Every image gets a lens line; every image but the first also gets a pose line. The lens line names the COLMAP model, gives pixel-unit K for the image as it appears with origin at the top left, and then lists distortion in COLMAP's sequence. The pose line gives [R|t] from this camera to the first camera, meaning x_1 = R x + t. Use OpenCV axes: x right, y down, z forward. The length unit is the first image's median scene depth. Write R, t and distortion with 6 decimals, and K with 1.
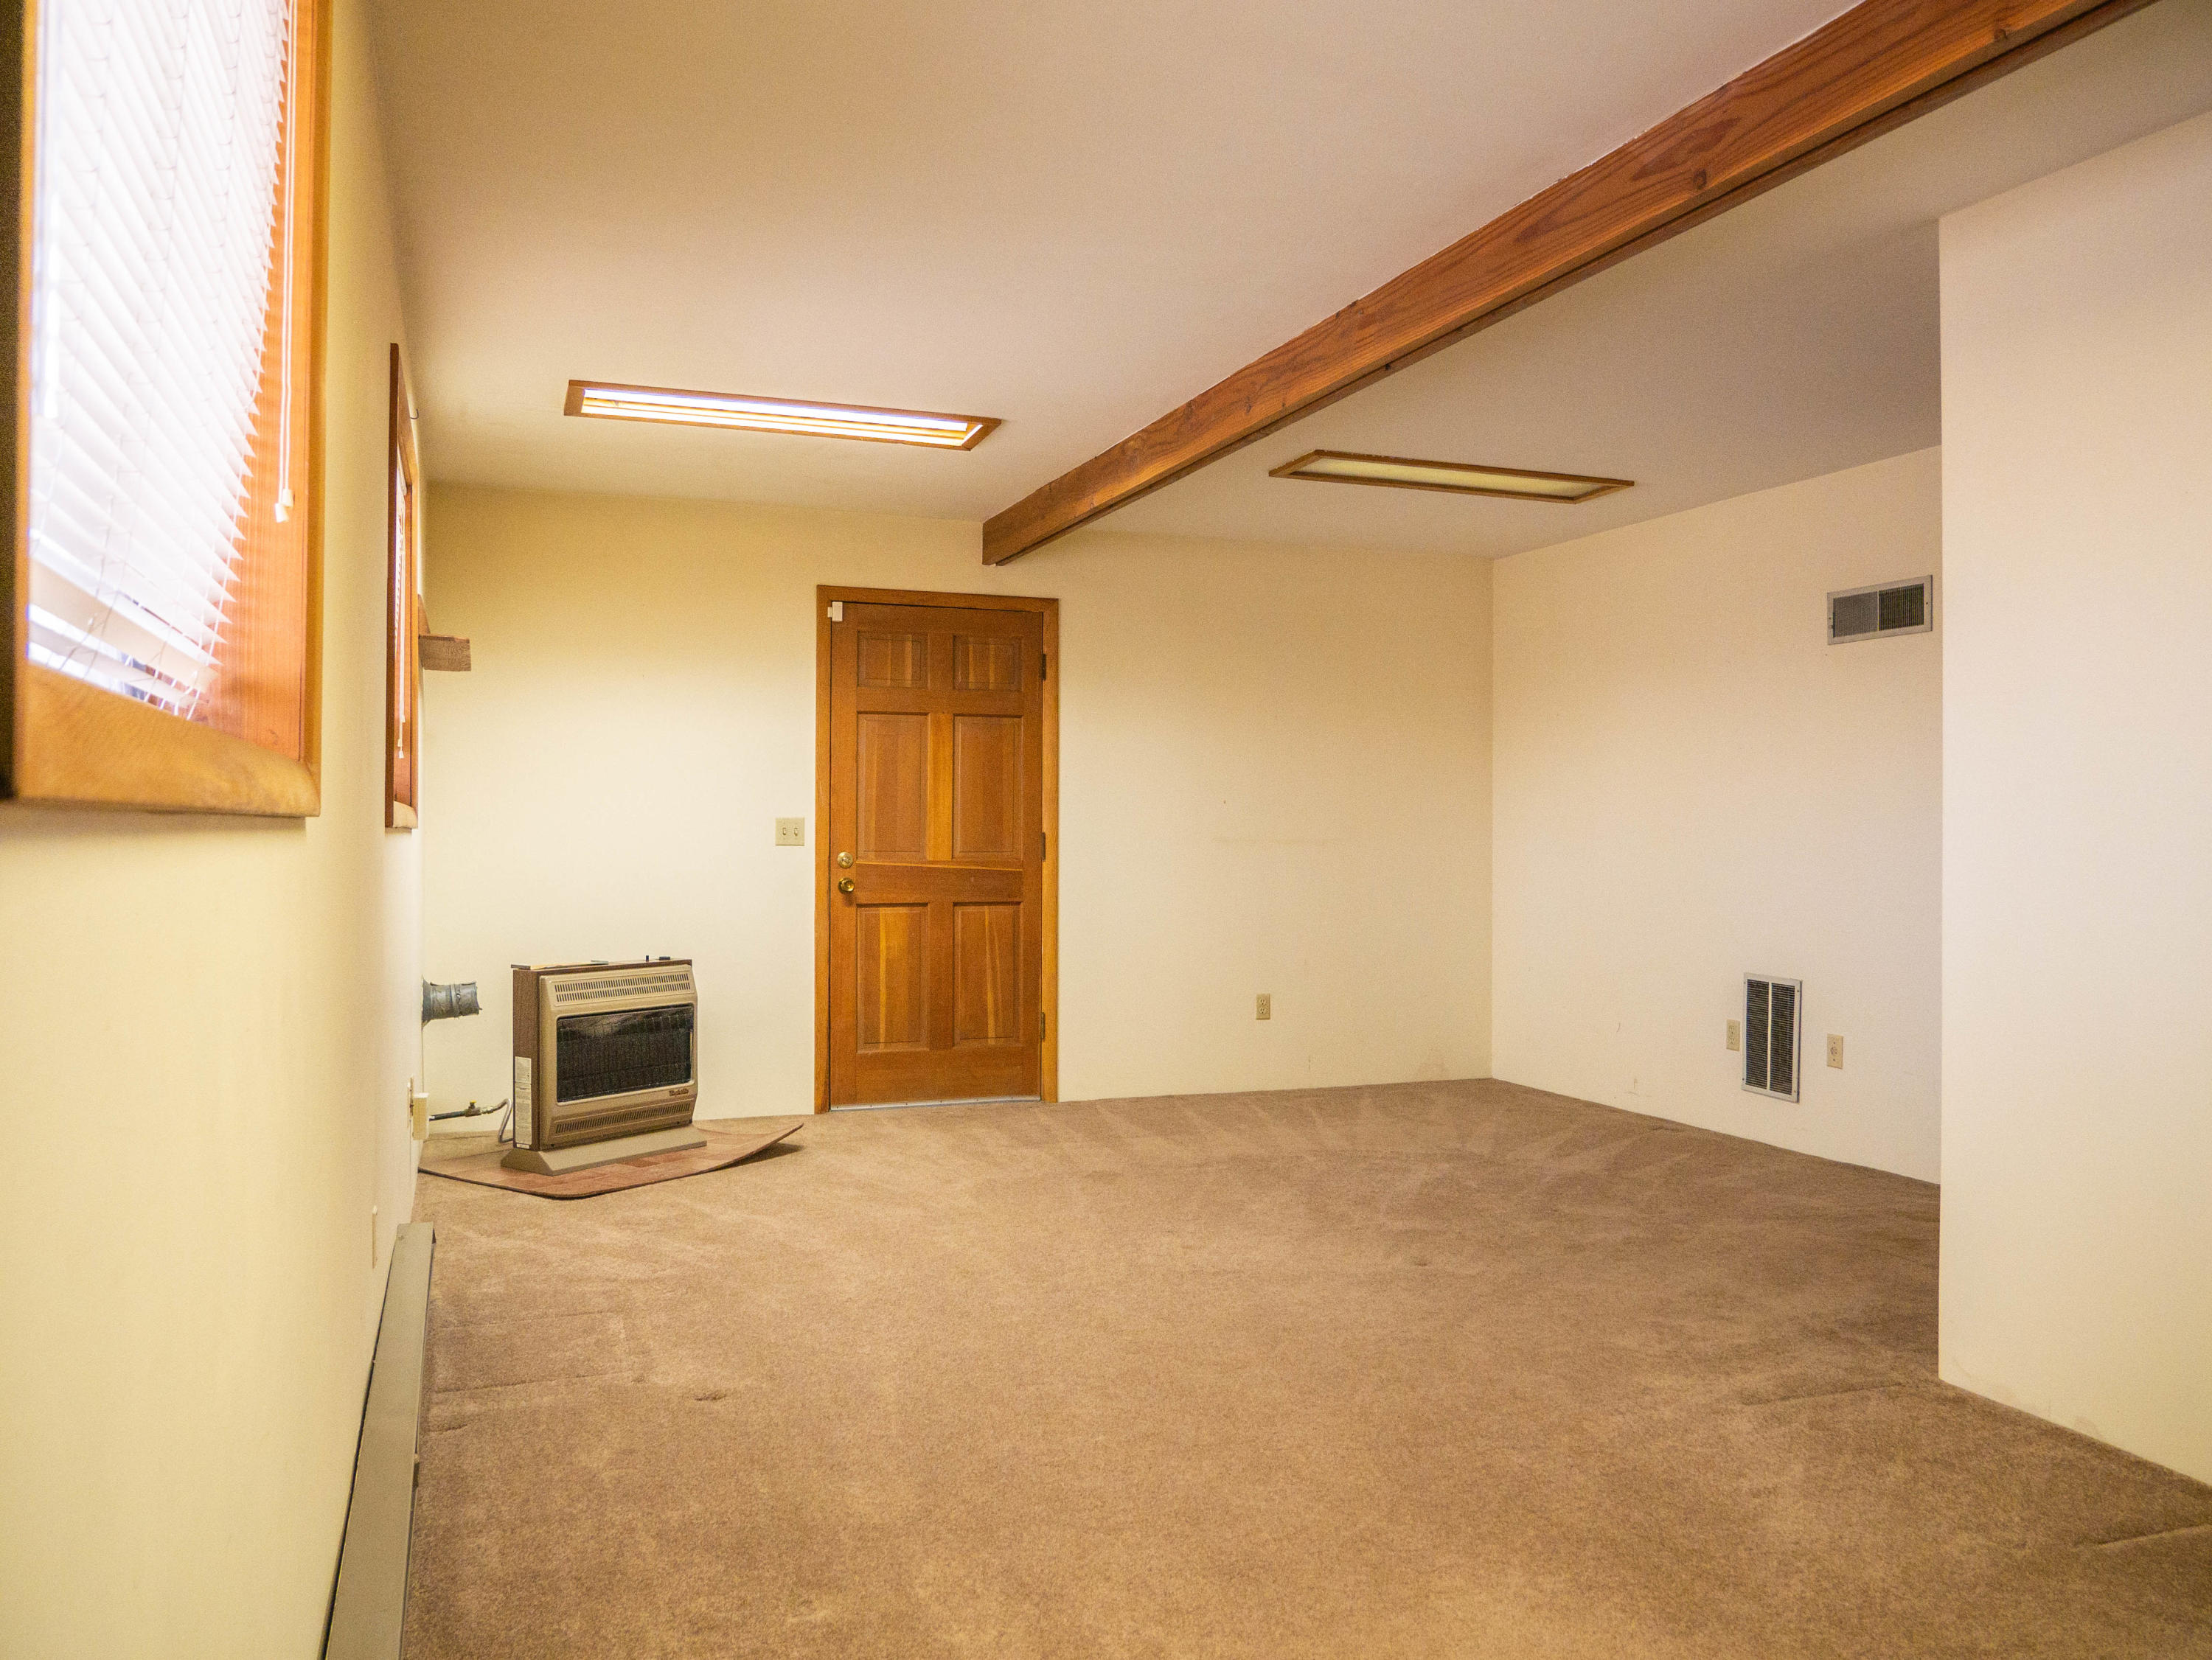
lens RADIAL K [[1700.0, 0, 1106.0], [0, 1700.0, 830.0], [0, 0, 1]] dist [-0.016020, -0.001062]
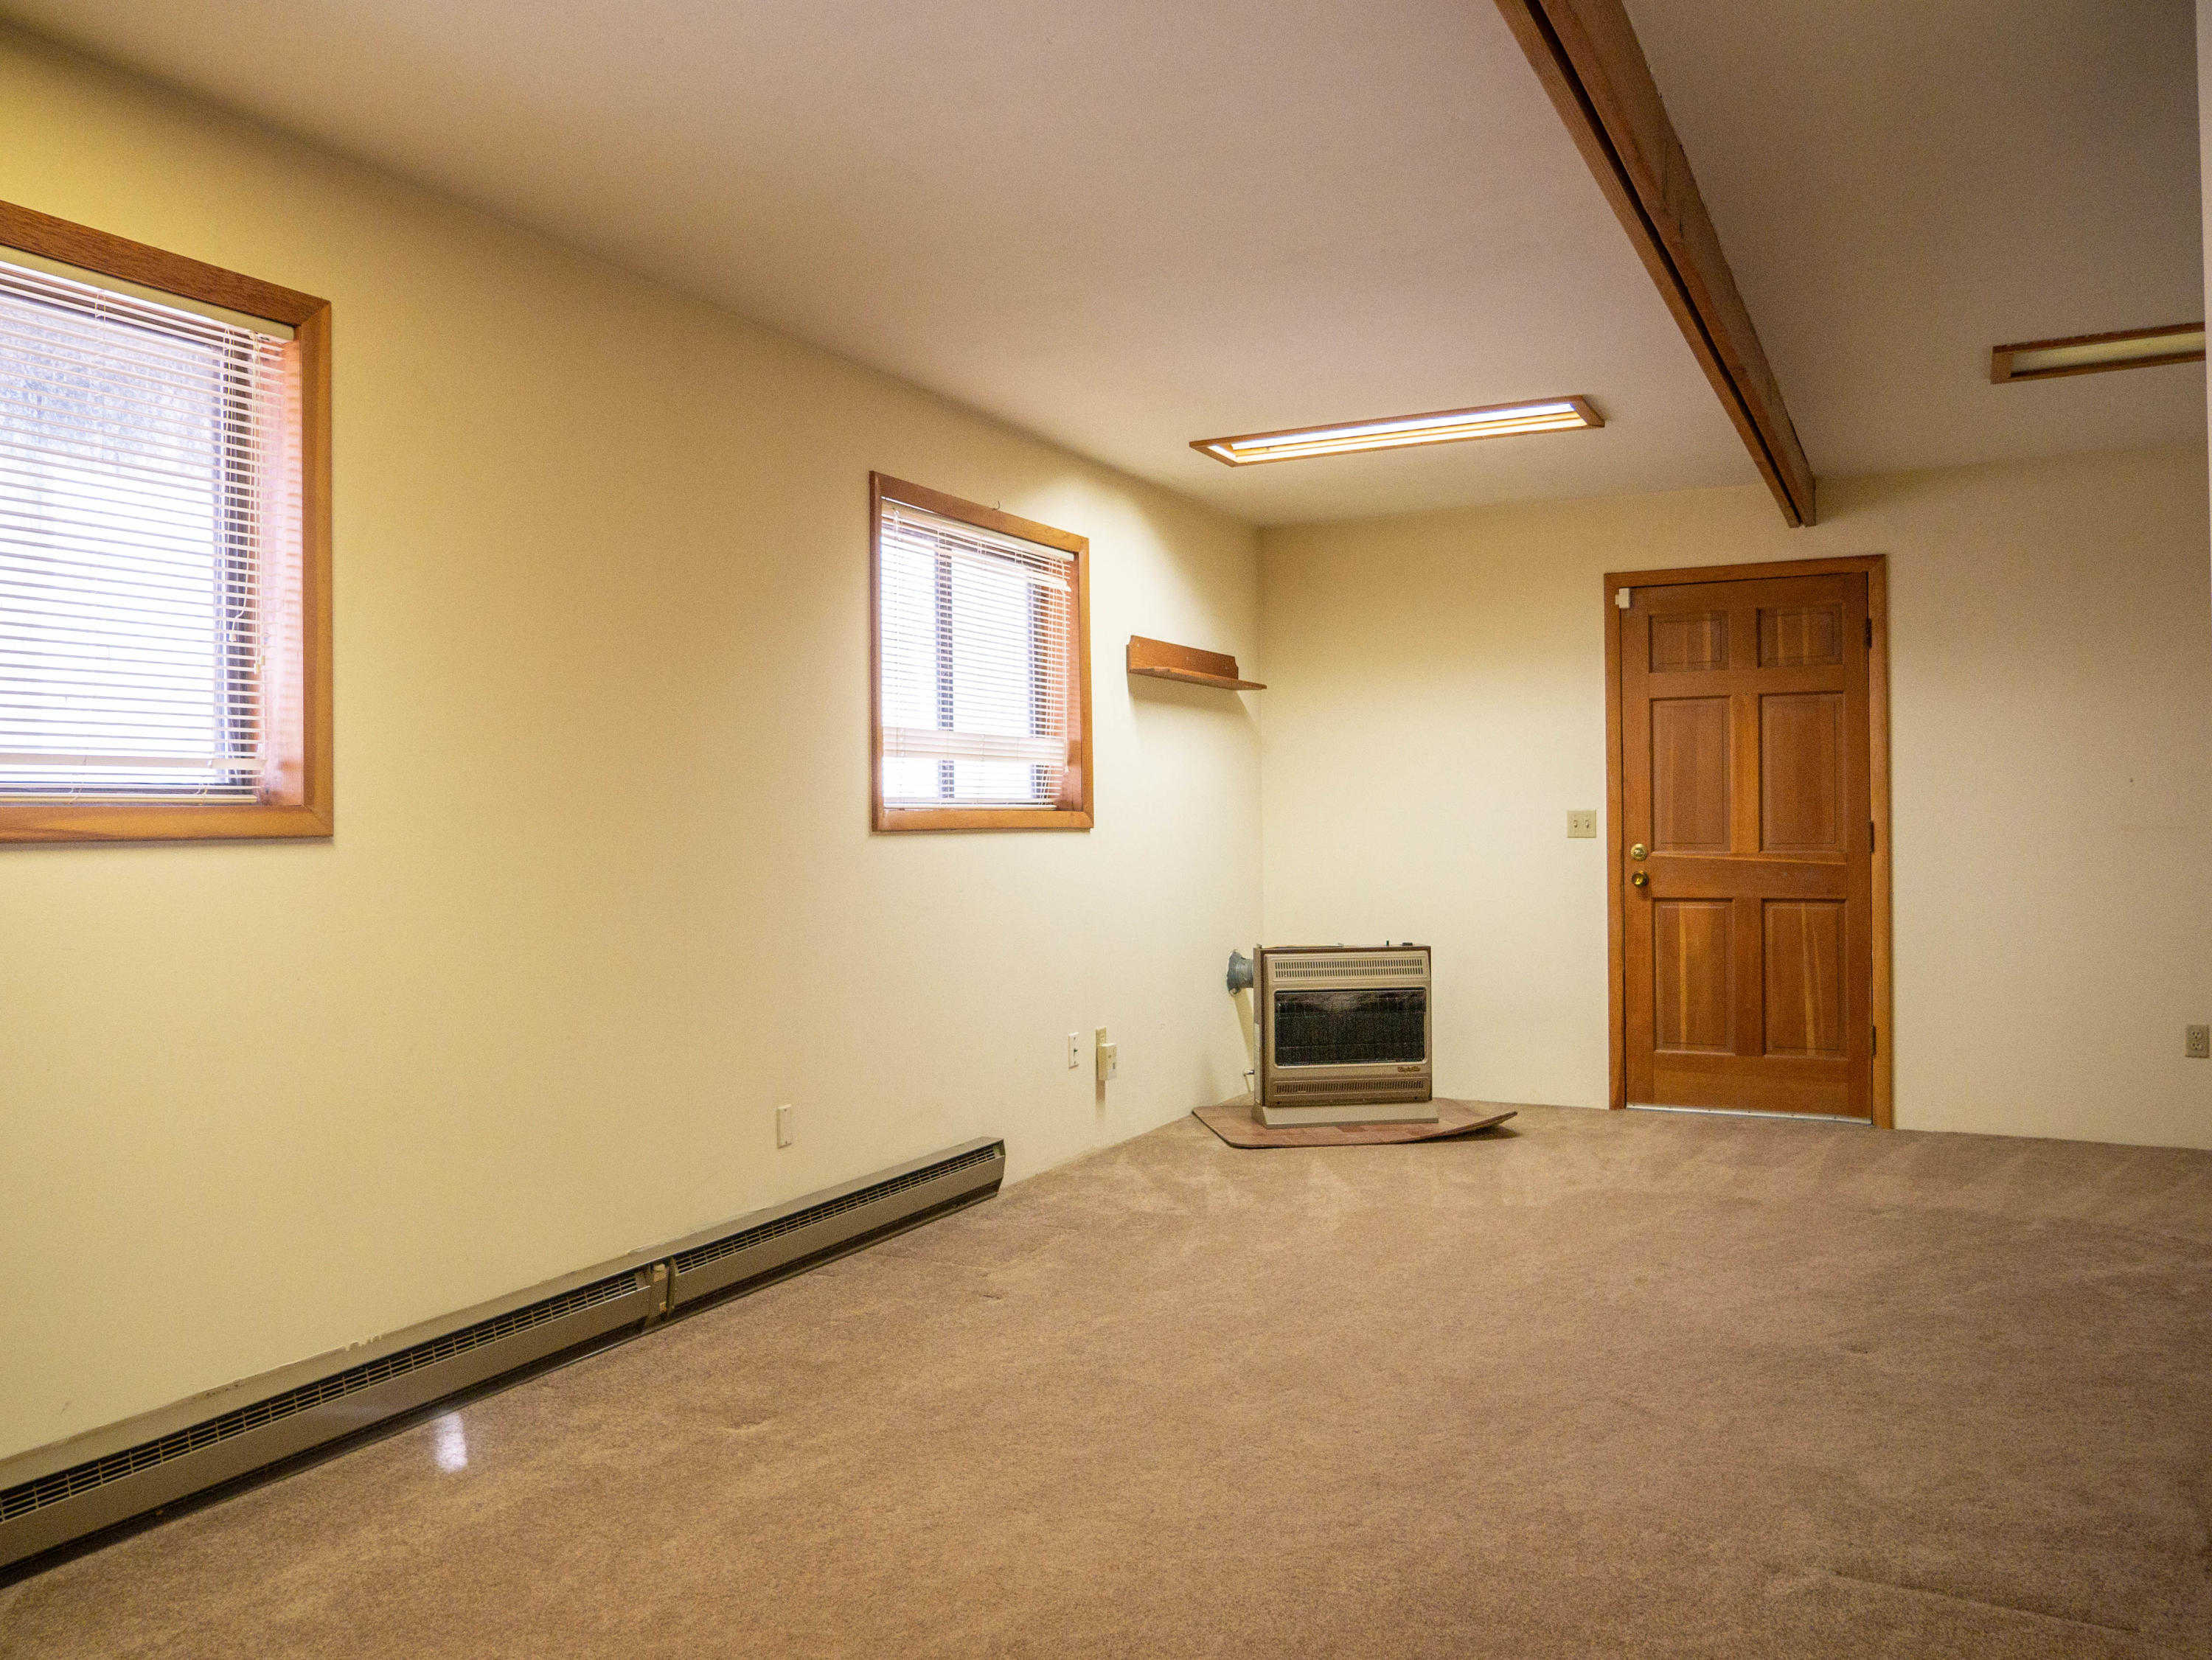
lens RADIAL K [[1700.0, 0, 1106.0], [0, 1700.0, 830.0], [0, 0, 1]] dist [-0.016020, -0.001062]
pose [[0.673514, -0.006208, -0.739149, 0.360260], [0.013484, 0.999902, 0.003889, -0.003013], [0.739052, -0.012586, 0.673531, 0.119768]]
